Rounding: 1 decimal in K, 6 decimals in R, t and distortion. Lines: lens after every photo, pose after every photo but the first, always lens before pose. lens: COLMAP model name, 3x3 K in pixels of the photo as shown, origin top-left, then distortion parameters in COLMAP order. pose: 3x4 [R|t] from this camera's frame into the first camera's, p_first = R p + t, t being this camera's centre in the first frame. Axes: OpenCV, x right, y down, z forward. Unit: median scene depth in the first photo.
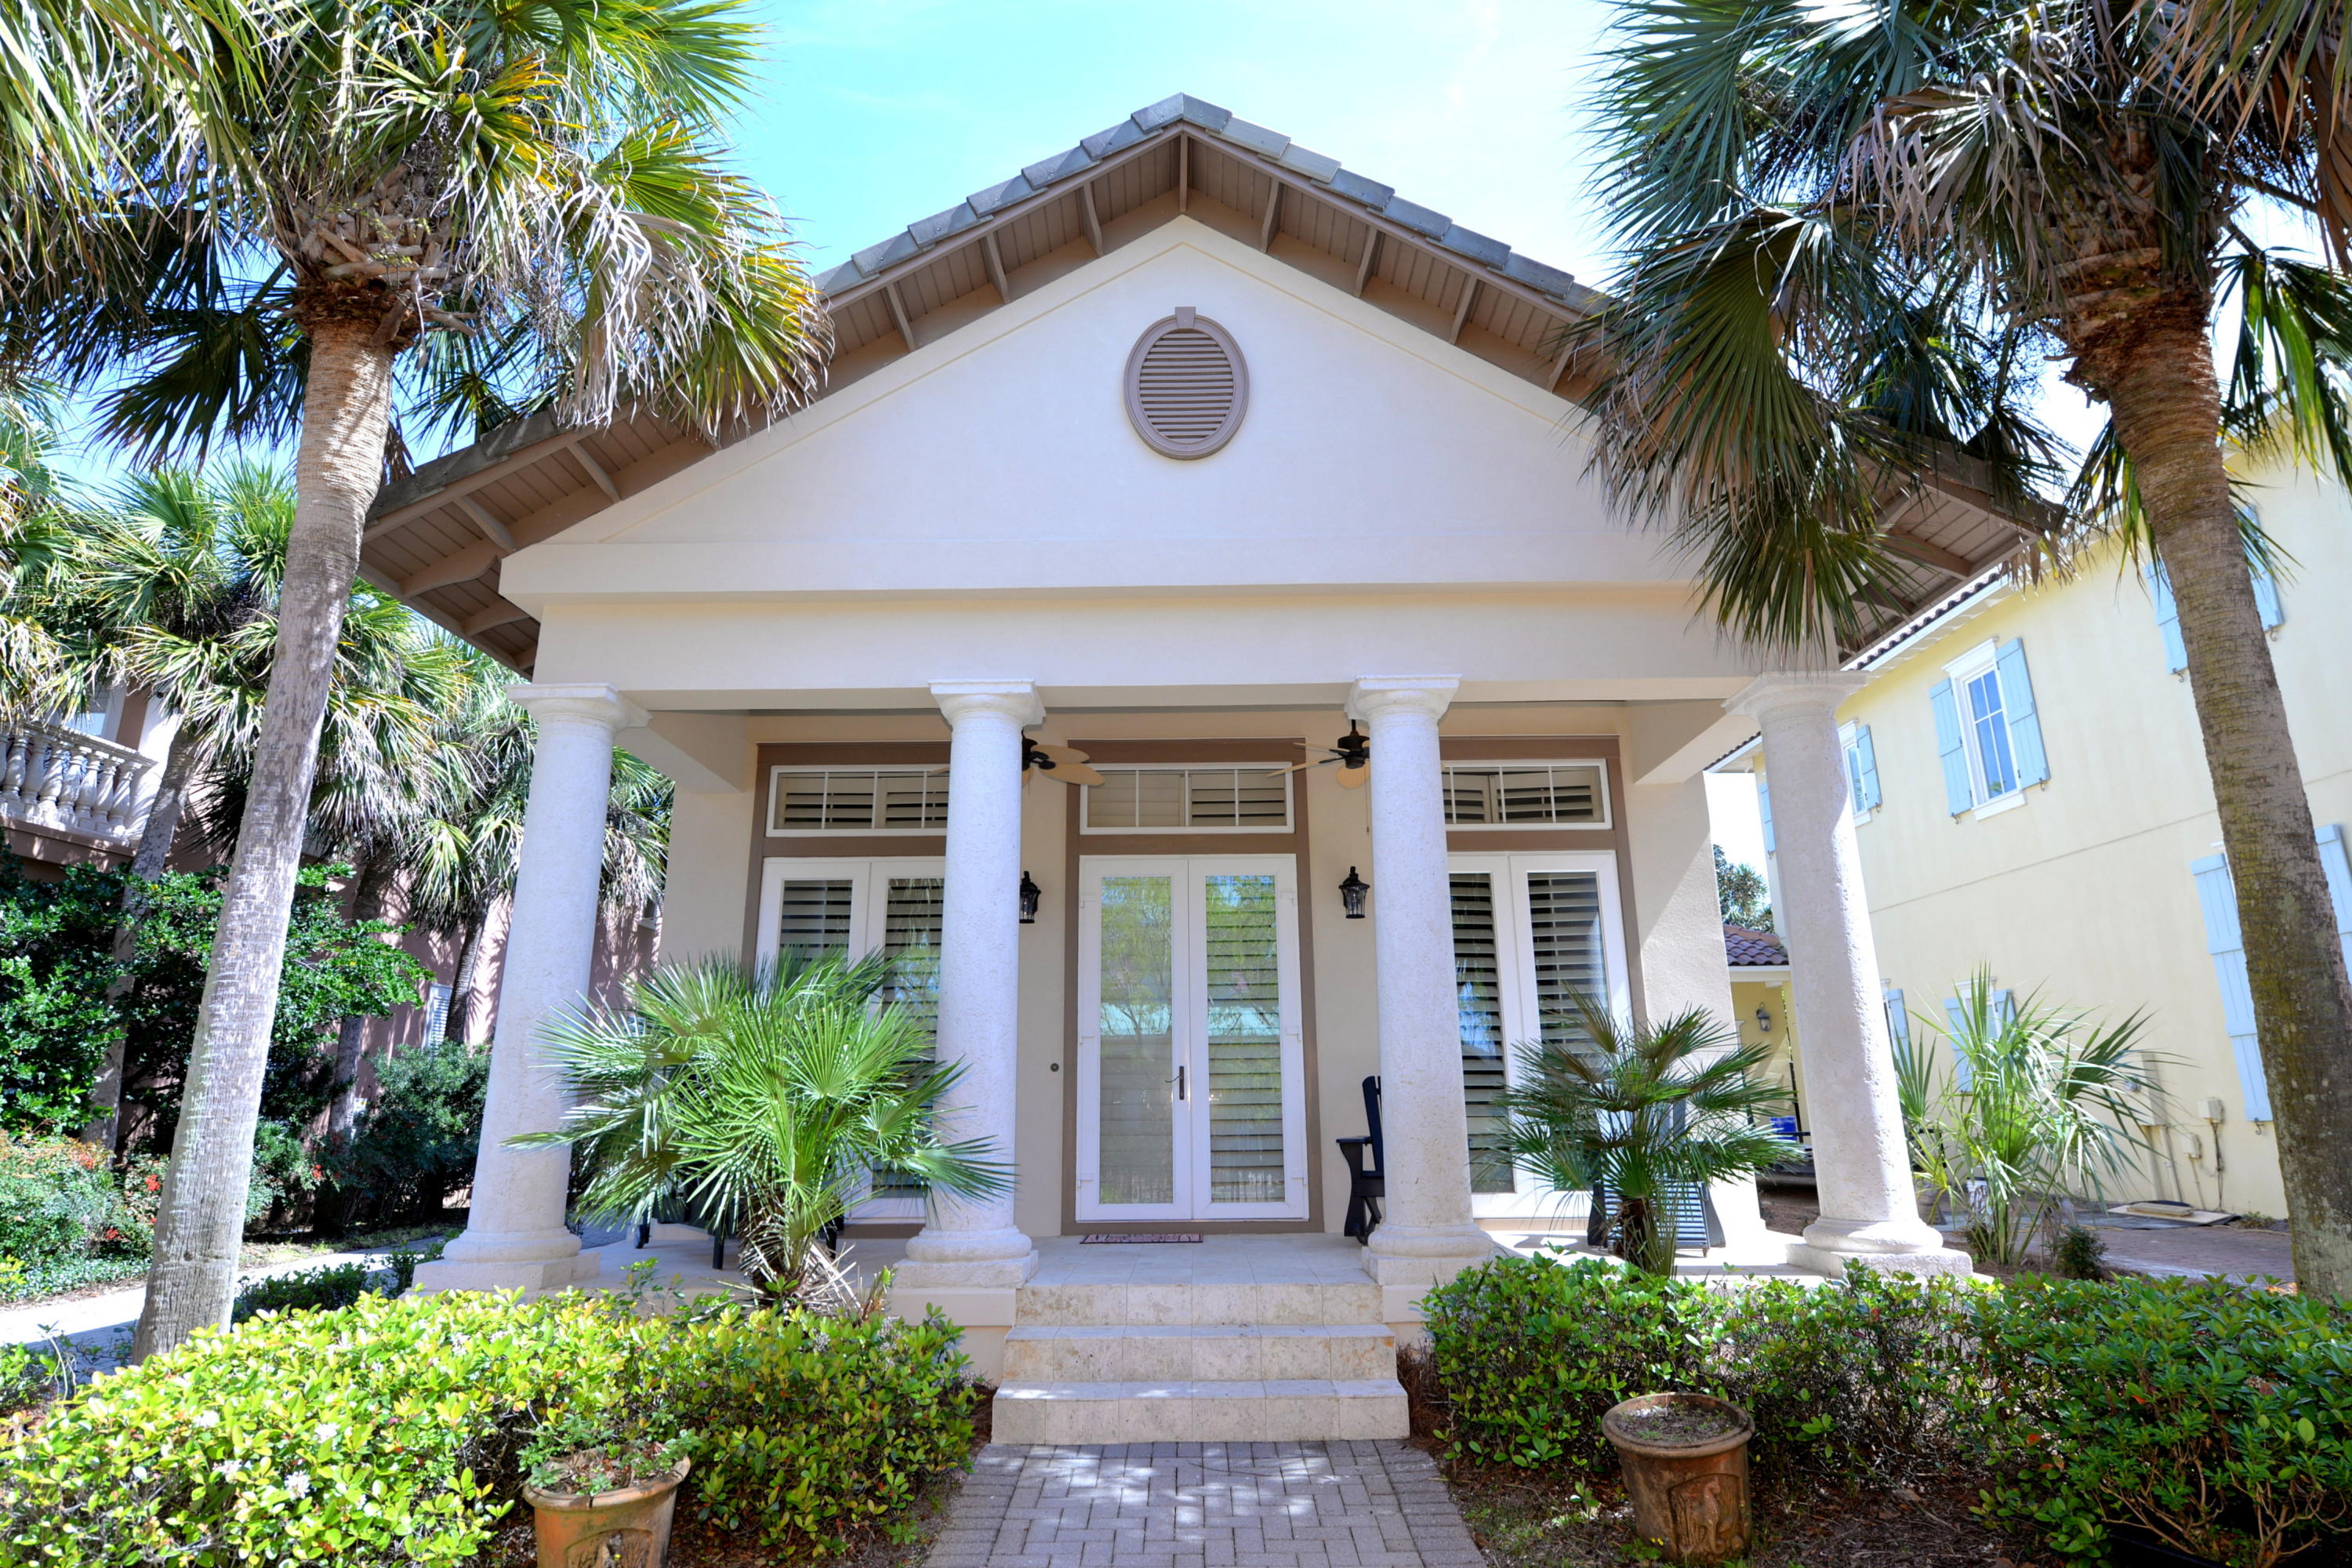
lens RADIAL K [[1268.5, 0, 1173.1], [0, 1268.5, 780.6], [0, 0, 1]] dist [-0.002859, -0.000257]
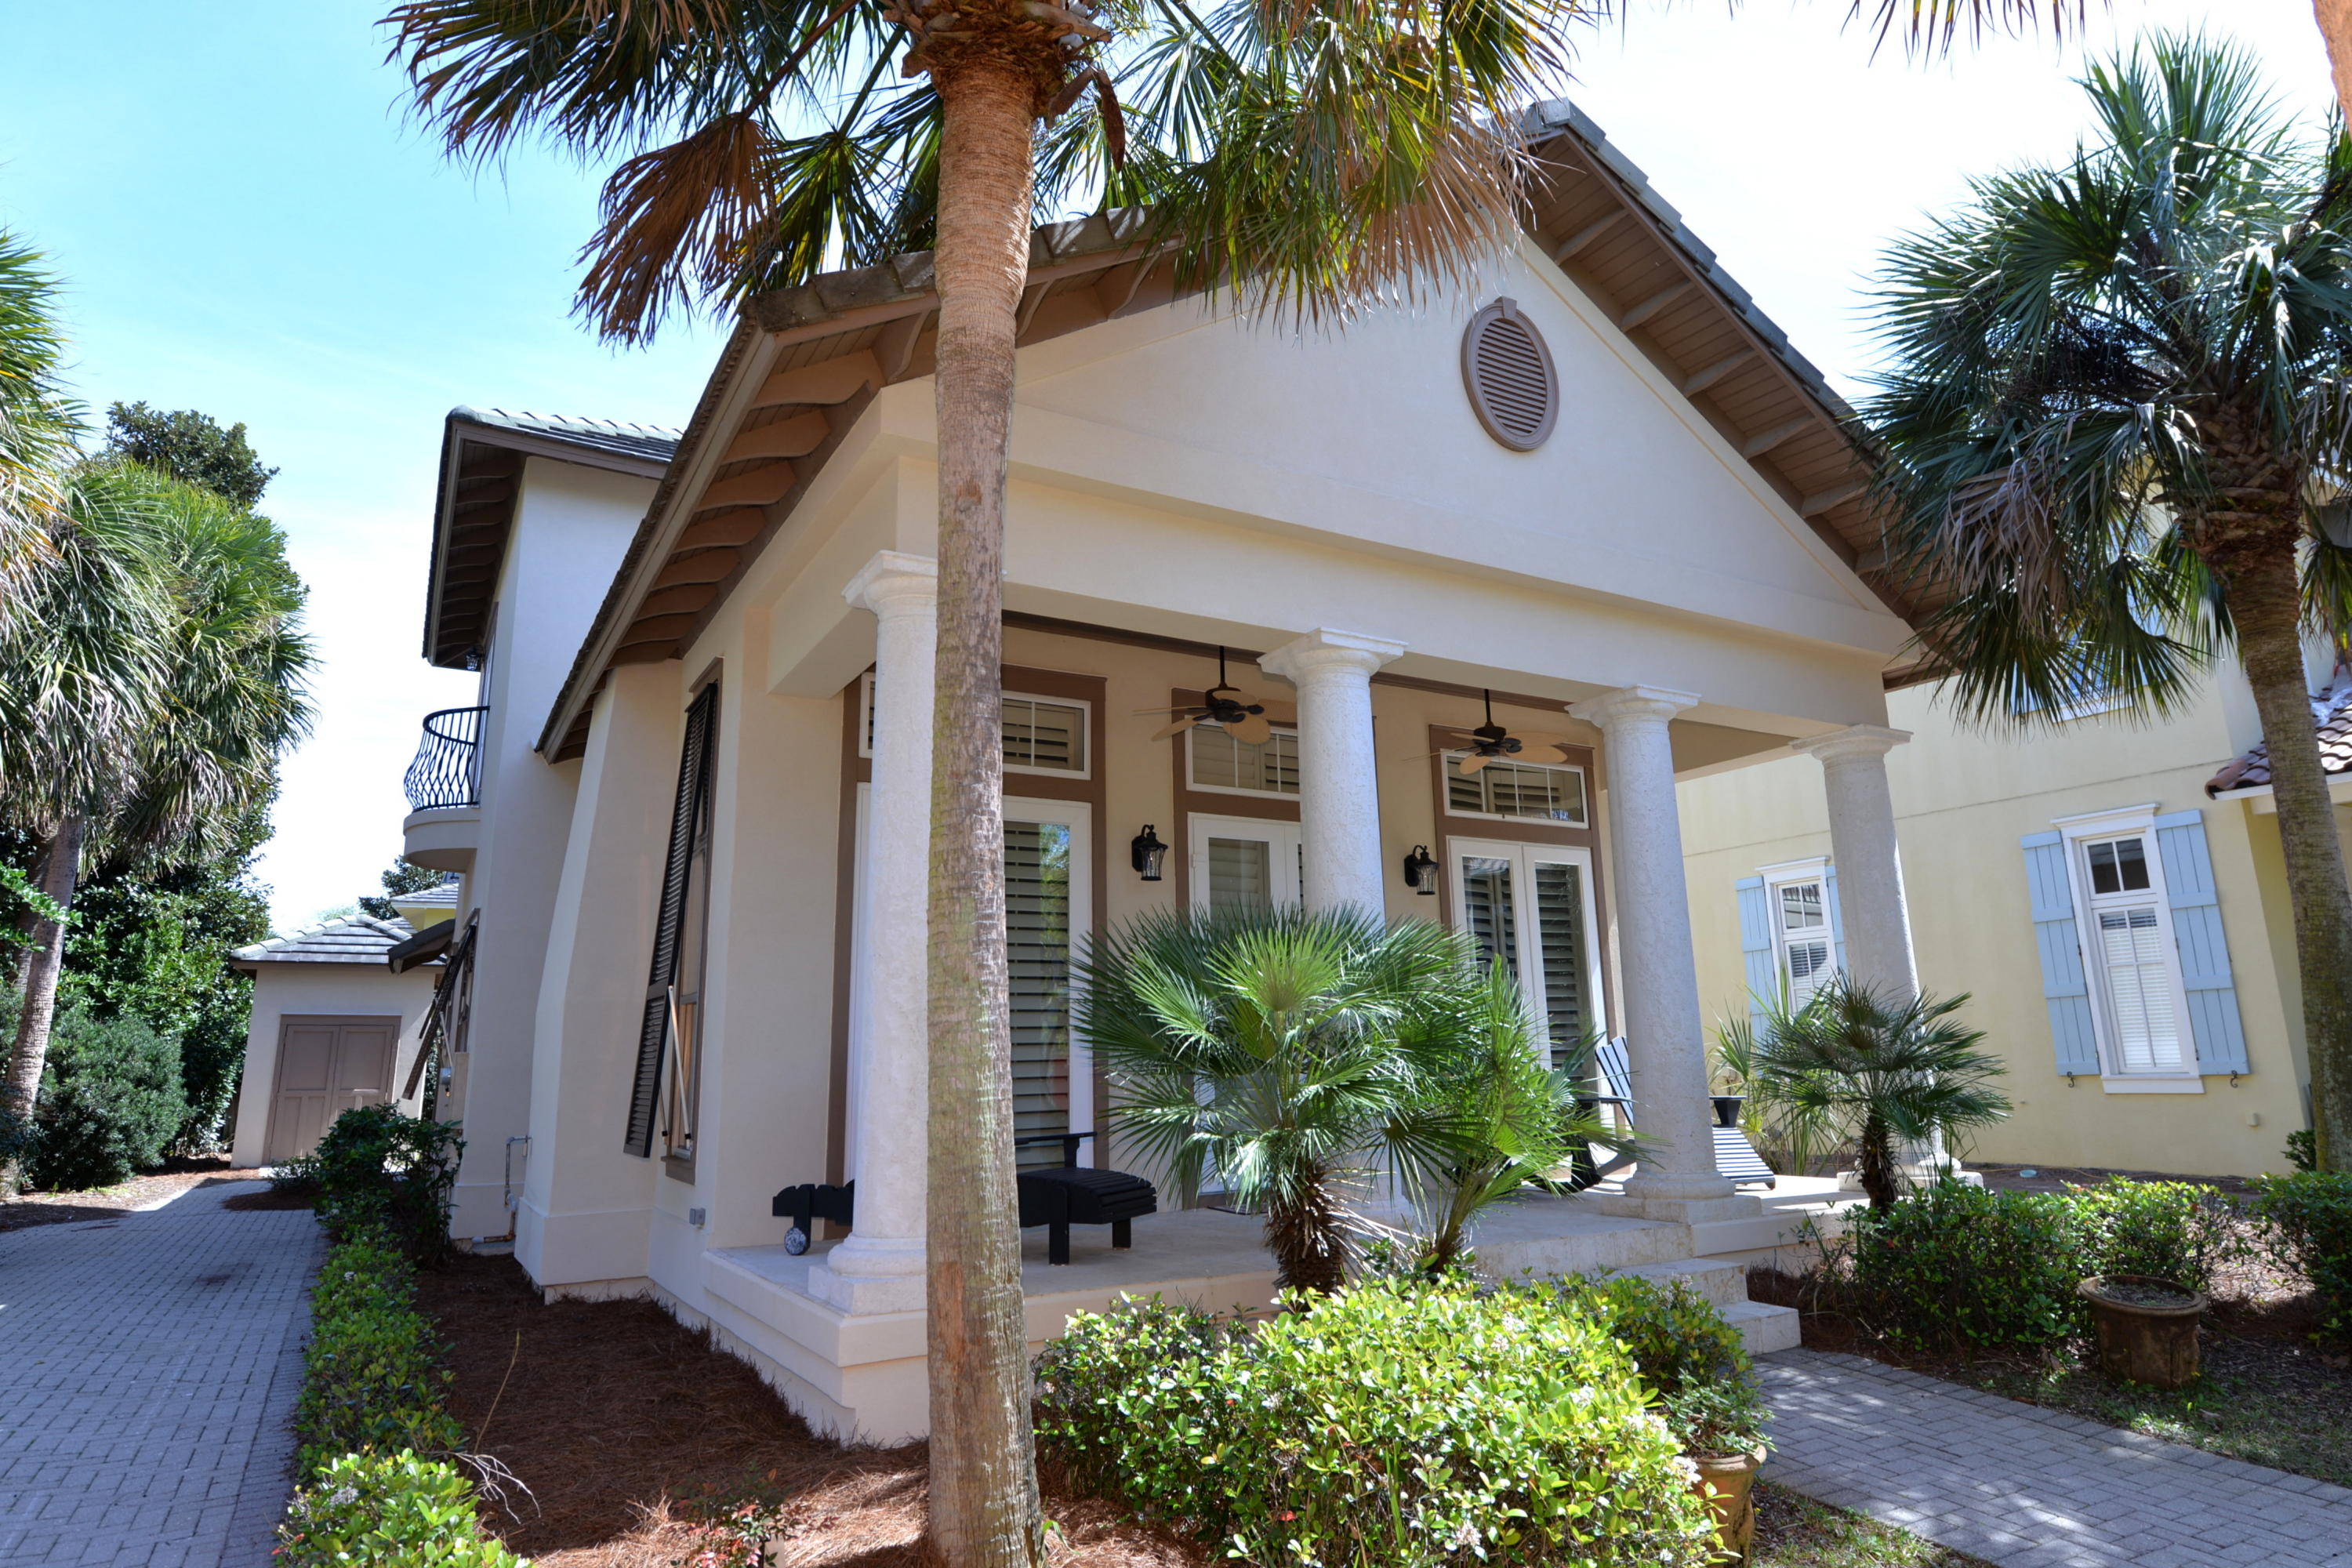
lens RADIAL K [[1350.6, 0, 1177.4], [0, 1350.6, 776.2], [0, 0, 1]] dist [-0.006543, -0.000279]
pose [[0.860388, 0.099450, 0.499841, -0.702200], [-0.115859, 0.993264, 0.001808, 0.037550], [-0.496295, -0.059466, 0.866115, 0.159968]]
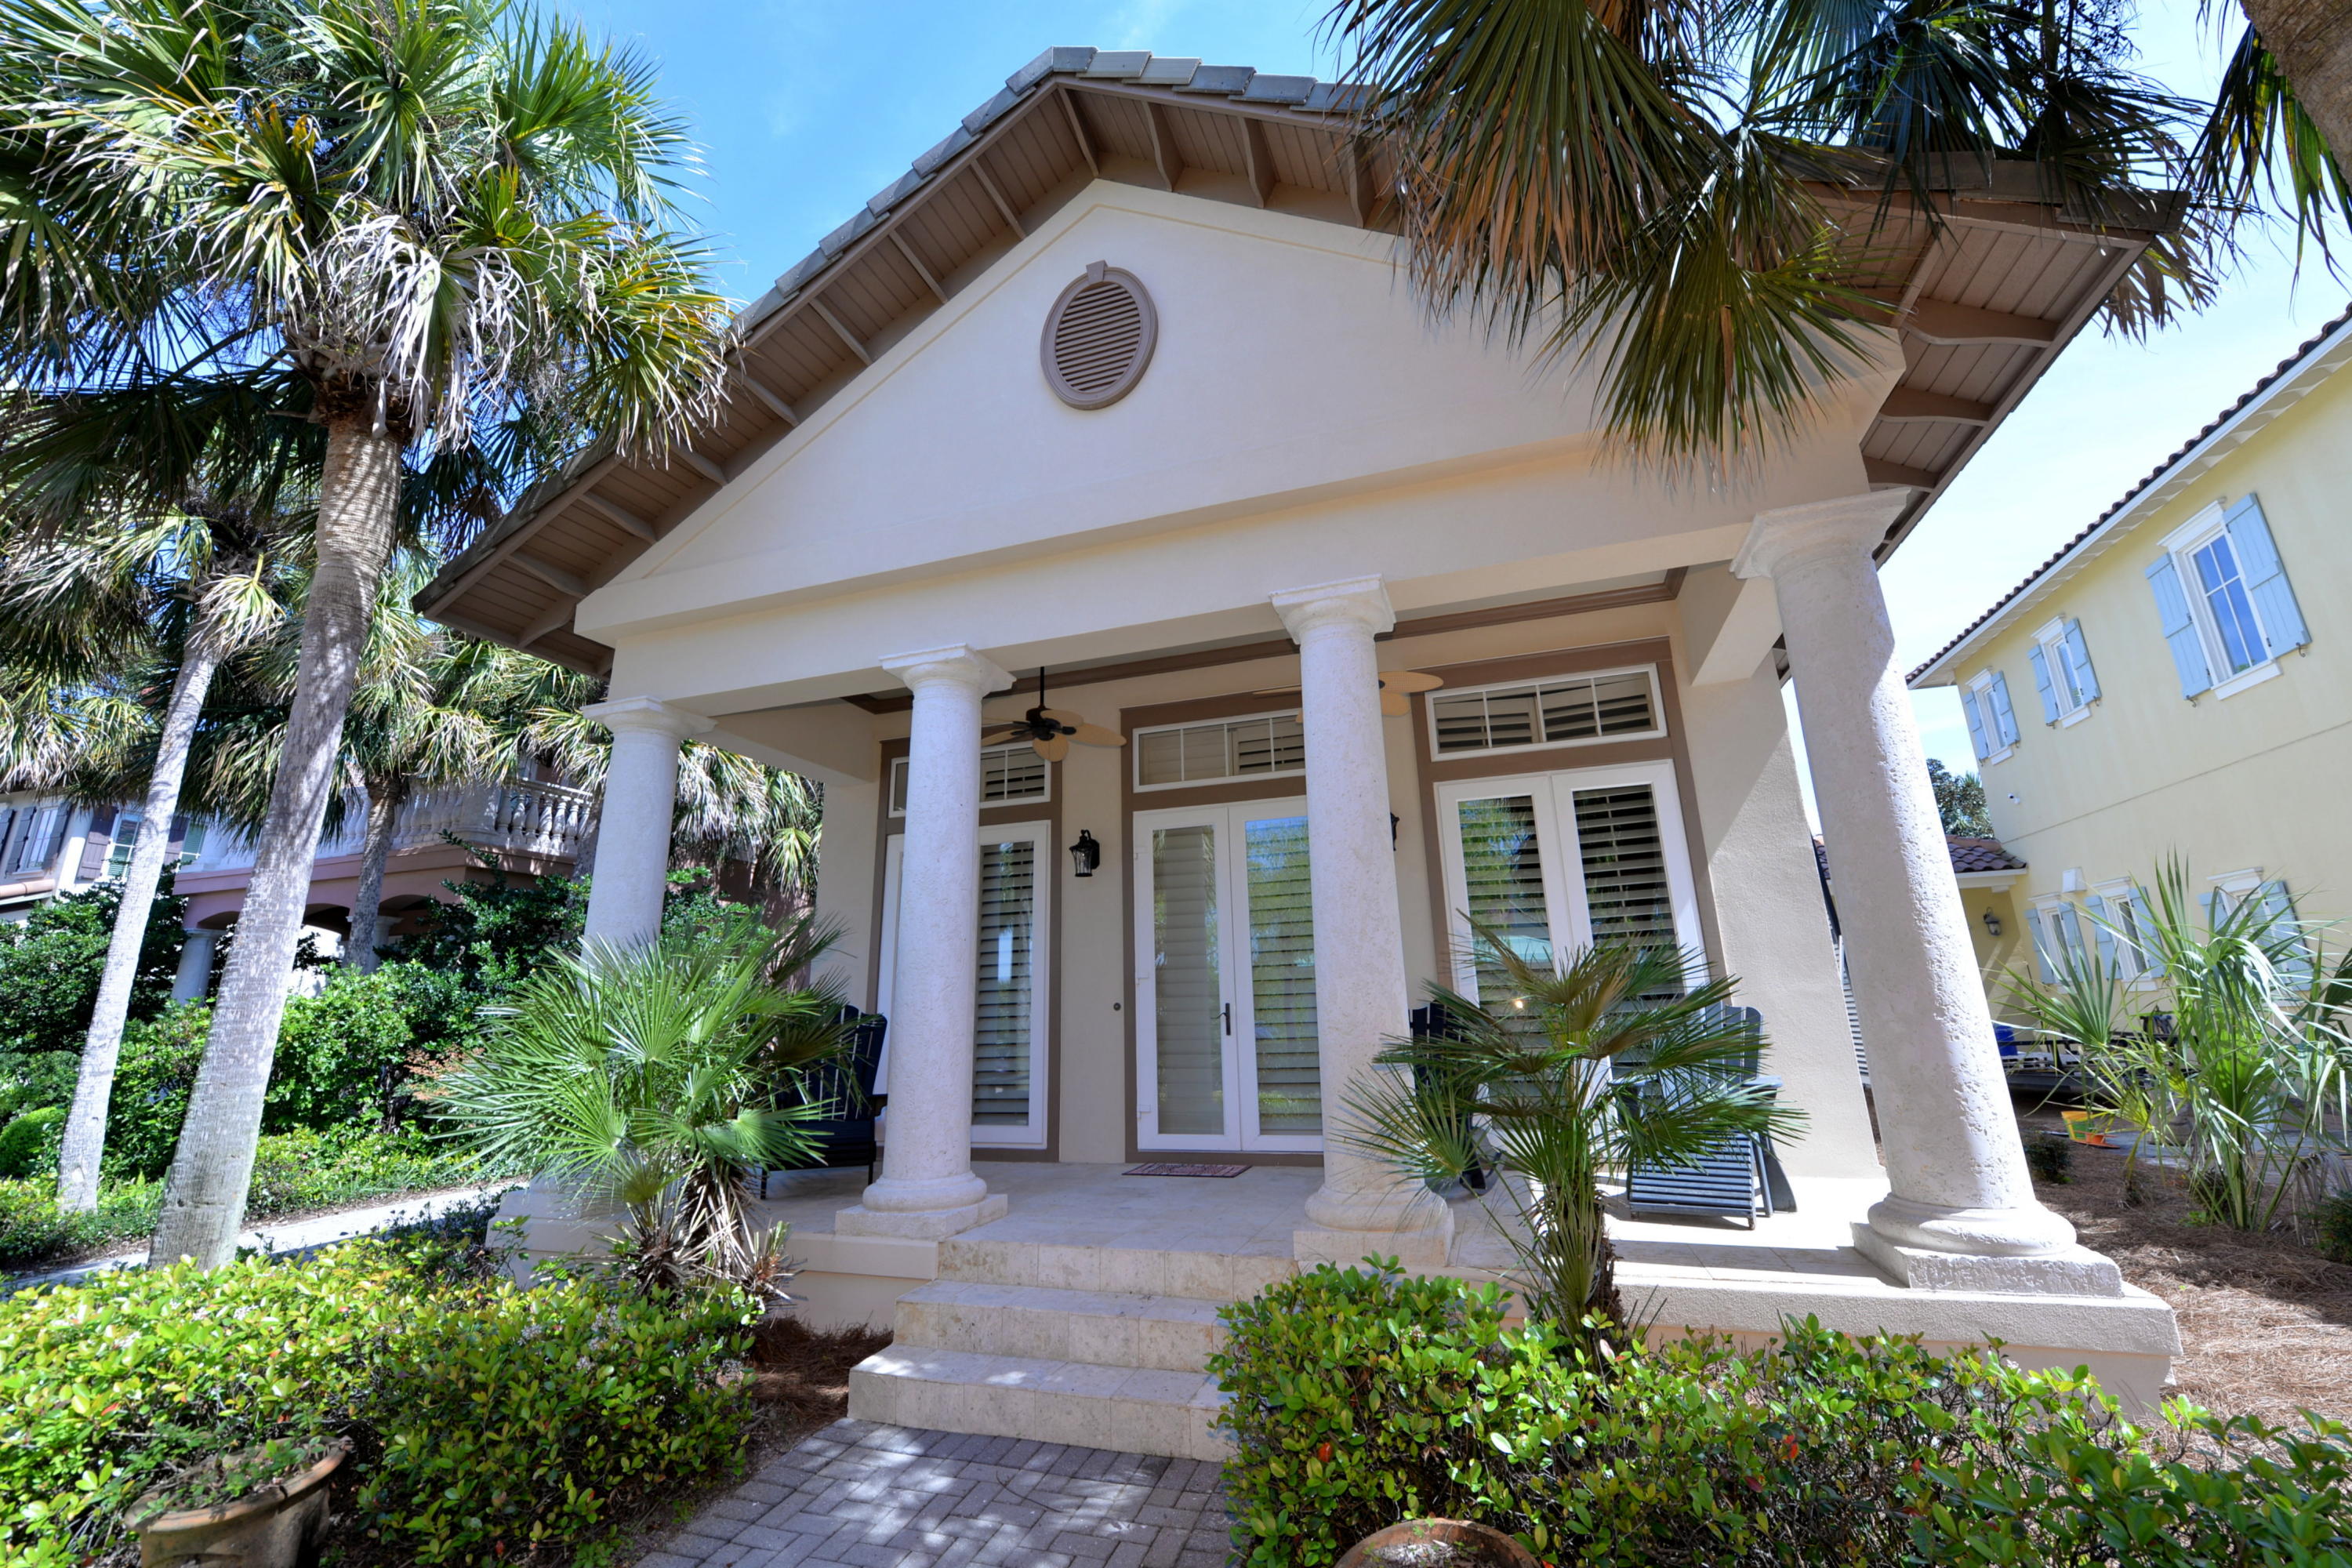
lens RADIAL K [[943.0, 0, 1177.5], [0, 943.0, 775.9], [0, 0, 1]] dist [-0.007982, 0.000094]
pose [[0.950484, -0.093618, -0.296338, 0.247747], [0.094925, 0.995434, -0.010008, 0.047779], [0.295922, -0.018618, 0.955031, 0.281866]]
